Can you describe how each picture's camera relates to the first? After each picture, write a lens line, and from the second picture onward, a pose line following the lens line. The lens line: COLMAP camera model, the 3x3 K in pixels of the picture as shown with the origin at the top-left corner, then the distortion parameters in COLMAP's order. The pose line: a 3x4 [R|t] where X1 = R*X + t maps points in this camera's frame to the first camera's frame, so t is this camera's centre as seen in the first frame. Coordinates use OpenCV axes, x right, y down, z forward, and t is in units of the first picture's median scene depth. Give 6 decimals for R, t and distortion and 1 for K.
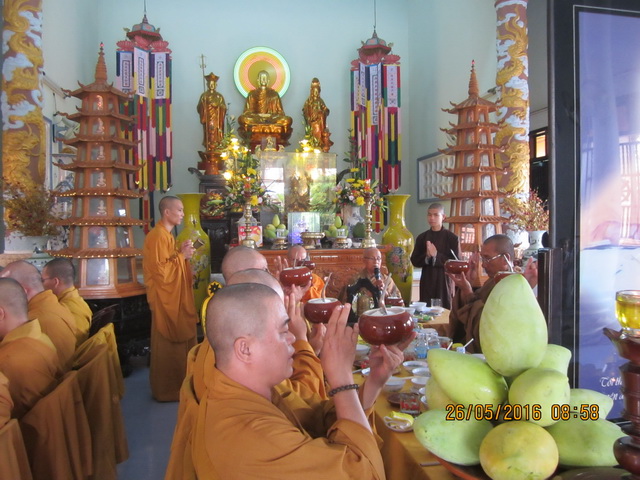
lens RADIAL K [[523.0, 0, 319.7], [0, 523.0, 238.9], [0, 0, 1]] dist [-0.051134, 0.012574]
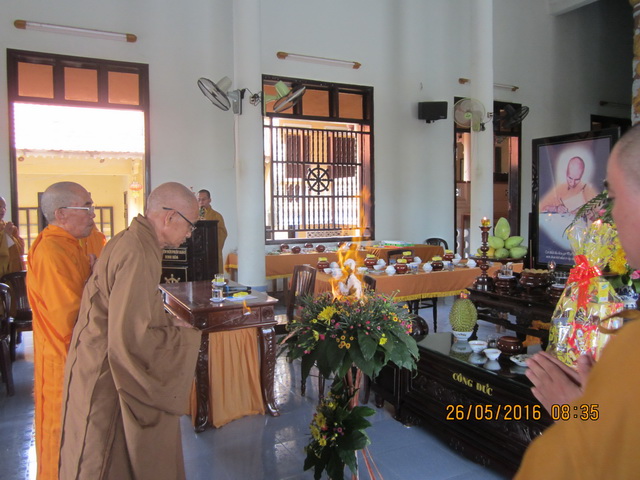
lens RADIAL K [[523.0, 0, 323.0], [0, 523.0, 239.0], [0, 0, 1]] dist [-0.051134, 0.012574]
pose [[0.279688, 0.065318, -0.957867, 0.431435], [-0.011252, 0.997838, 0.064758, -0.002090], [0.960025, -0.007334, 0.279818, -0.177342]]
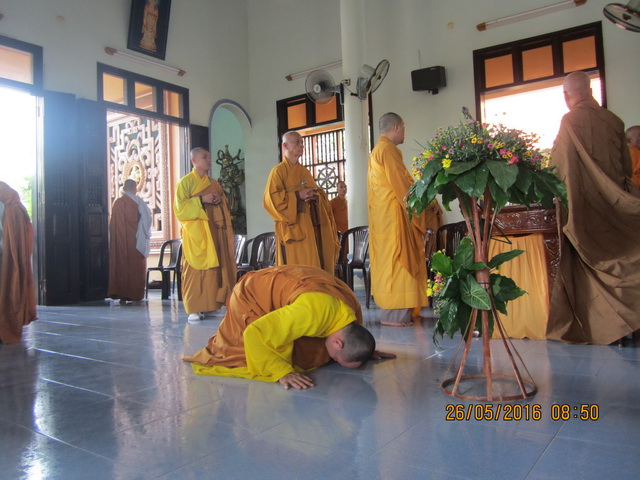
lens RADIAL K [[523.0, 0, 325.1], [0, 523.0, 244.8], [0, 0, 1]] dist [-0.051134, 0.012574]
pose [[-0.716403, 0.026849, -0.697169, 0.385263], [0.032400, 0.999461, 0.005196, 0.107104], [0.696934, -0.018866, -0.716888, 0.069706]]
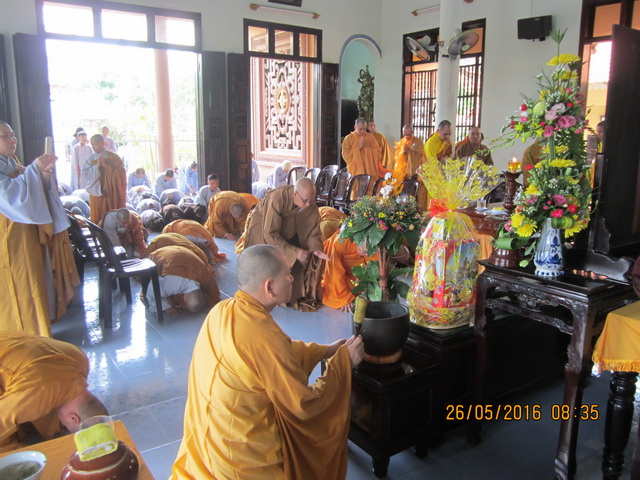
lens RADIAL K [[523.0, 0, 324.0], [0, 523.0, 238.9], [0, 0, 1]] dist [-0.051134, 0.012574]
pose [[-0.908798, 0.087944, -0.407863, 0.368485], [-0.003865, 0.975718, 0.218998, -0.013745], [0.417219, 0.200602, -0.886390, 0.311727]]
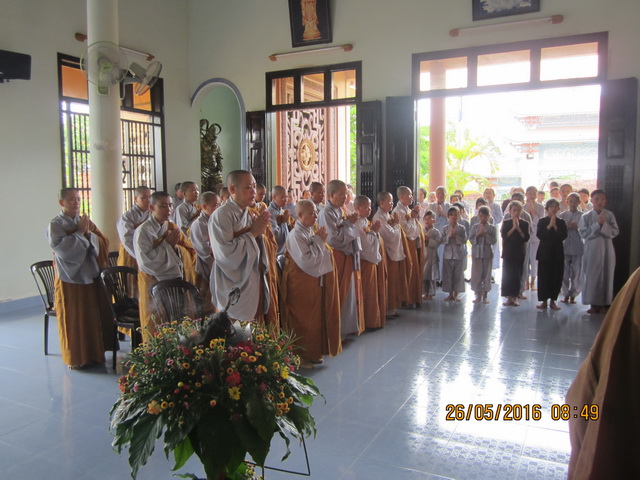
lens RADIAL K [[523.0, 0, 319.6], [0, 523.0, 238.4], [0, 0, 1]] dist [-0.051134, 0.012574]
pose [[-0.799017, -0.041882, 0.599848, -0.783665], [0.038545, 0.991952, 0.120602, -0.020045], [-0.600072, 0.119484, -0.790972, -0.048185]]
